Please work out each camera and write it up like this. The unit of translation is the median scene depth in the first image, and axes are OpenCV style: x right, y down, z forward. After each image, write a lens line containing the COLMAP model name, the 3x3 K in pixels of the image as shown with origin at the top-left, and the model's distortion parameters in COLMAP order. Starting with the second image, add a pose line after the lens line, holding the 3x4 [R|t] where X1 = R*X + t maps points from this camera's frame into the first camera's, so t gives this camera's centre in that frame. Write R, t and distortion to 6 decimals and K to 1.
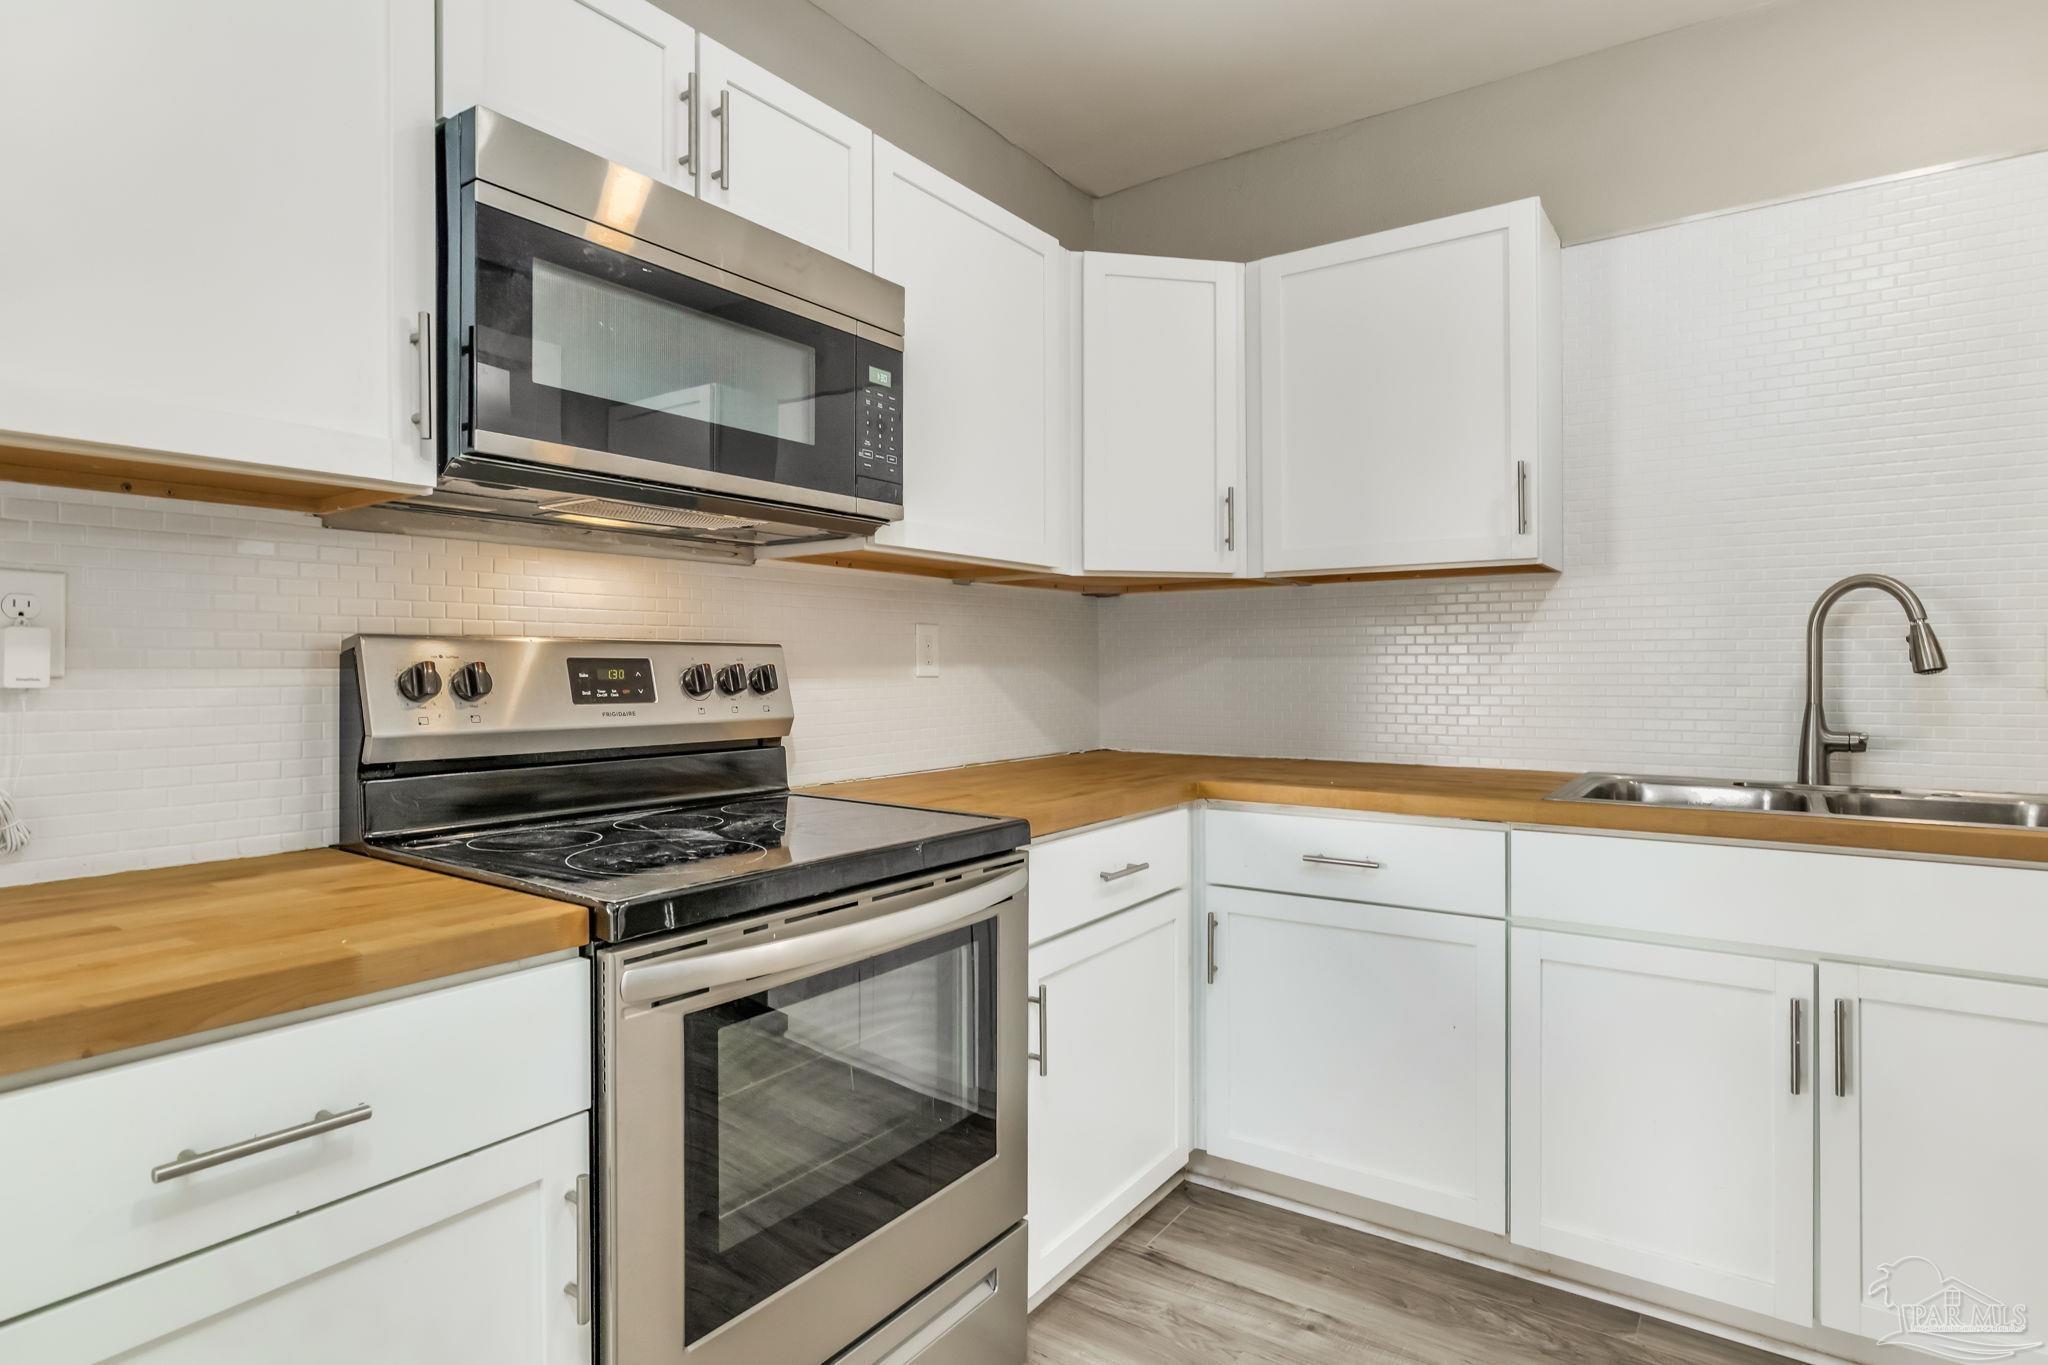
lens RADIAL K [[1102.8, 0, 1022.5], [0, 1102.8, 671.5], [0, 0, 1]] dist [0.004498, 0.002718]
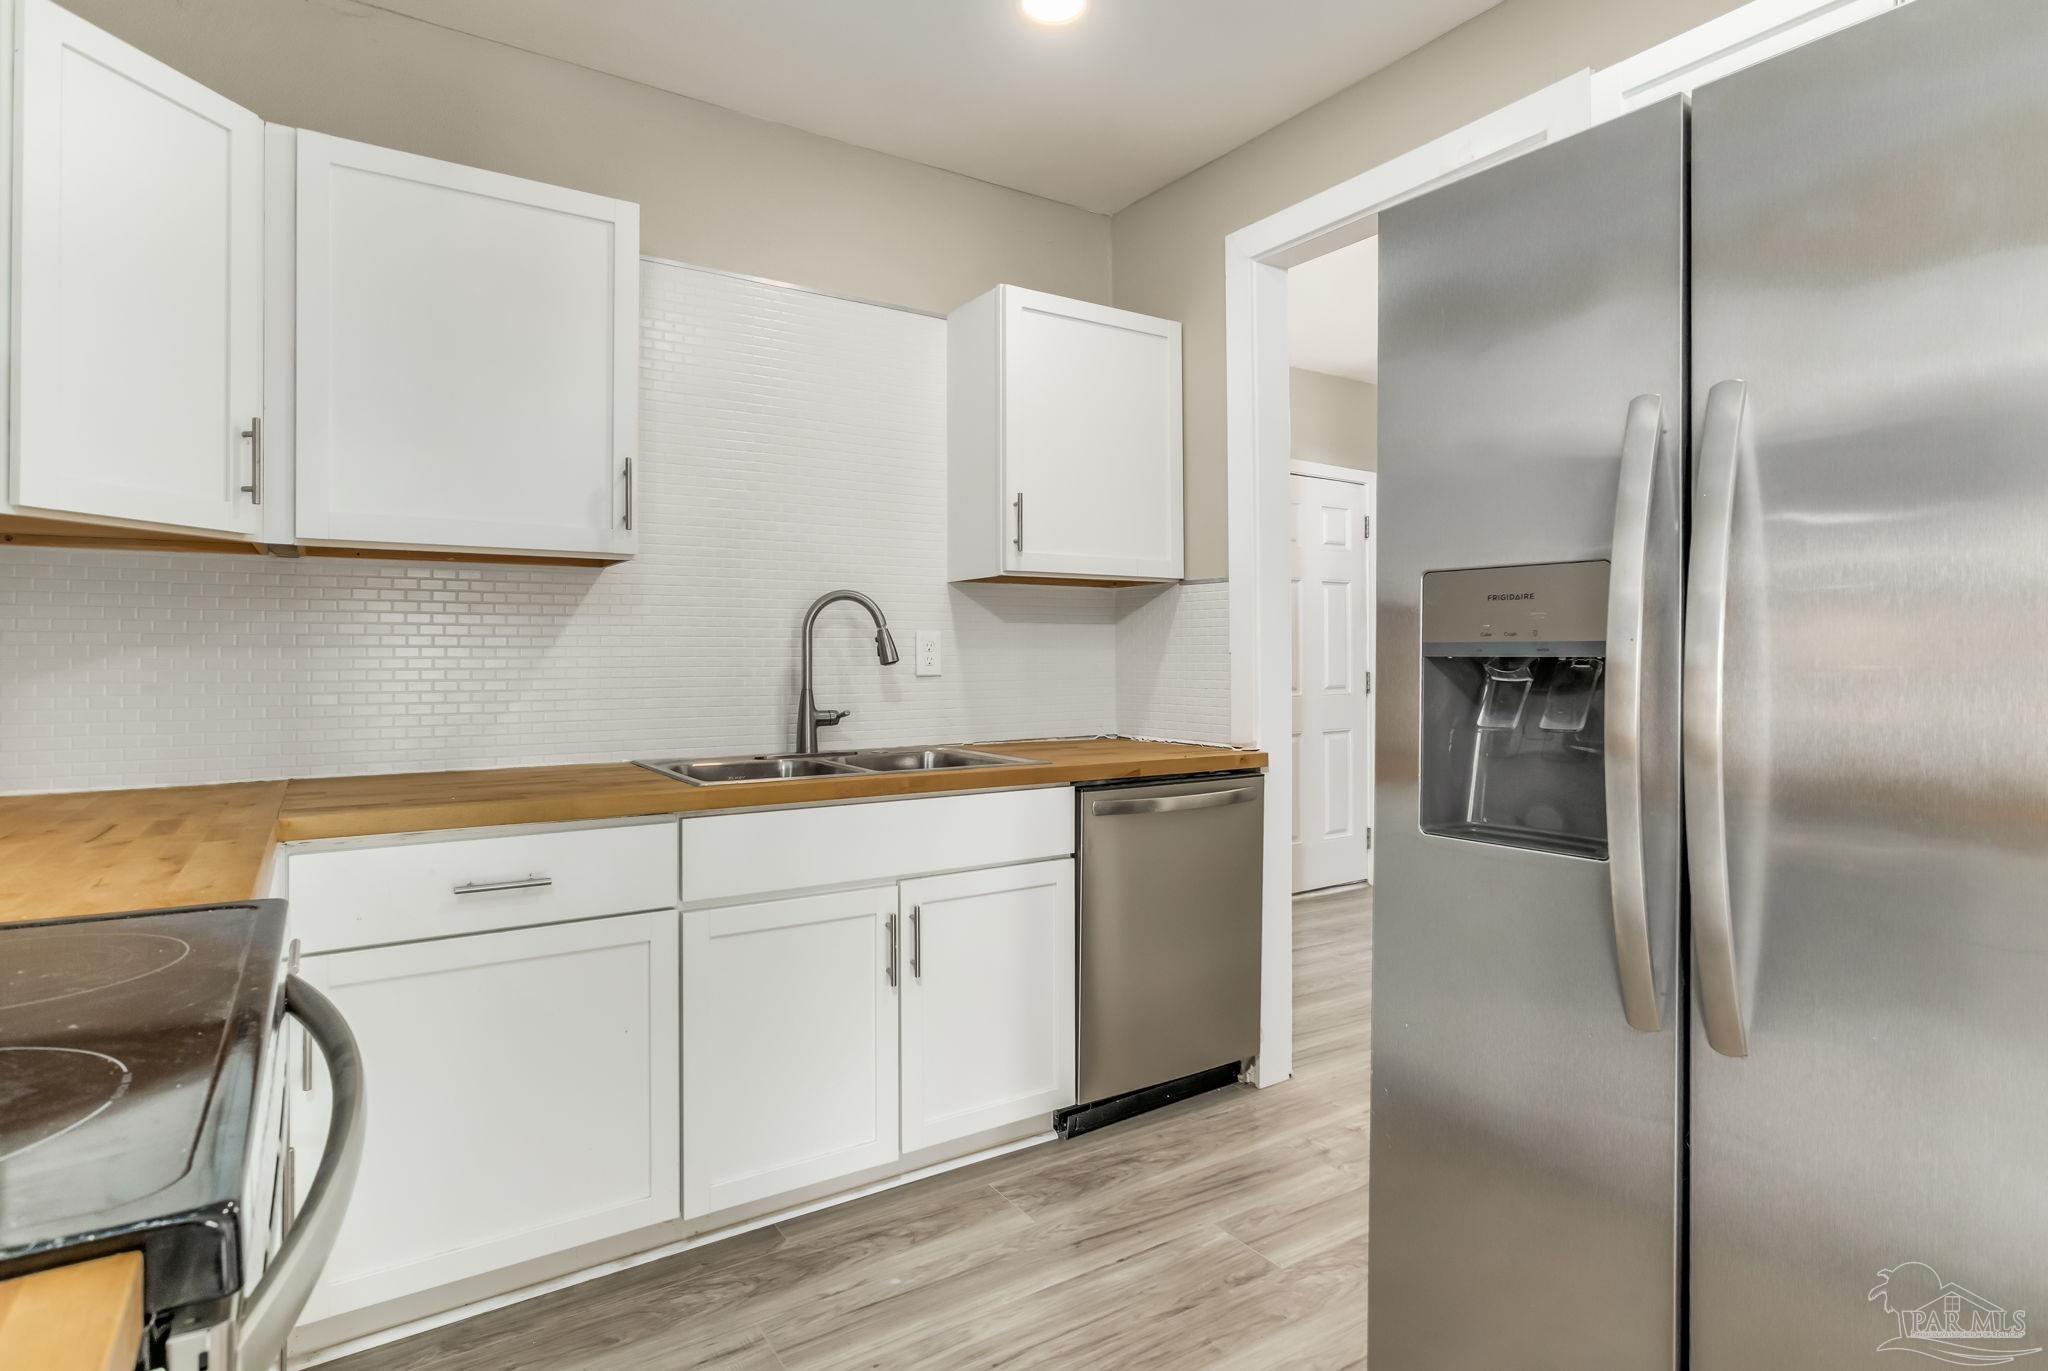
lens RADIAL K [[1102.8, 0, 1060.2], [0, 1102.8, 651.3], [0, 0, 1]] dist [0.004498, 0.002718]
pose [[0.351644, 0.005381, 0.936118, -0.401368], [0.006049, 0.999950, -0.008020, -0.002468], [-0.936114, 0.008483, 0.351594, 0.307467]]
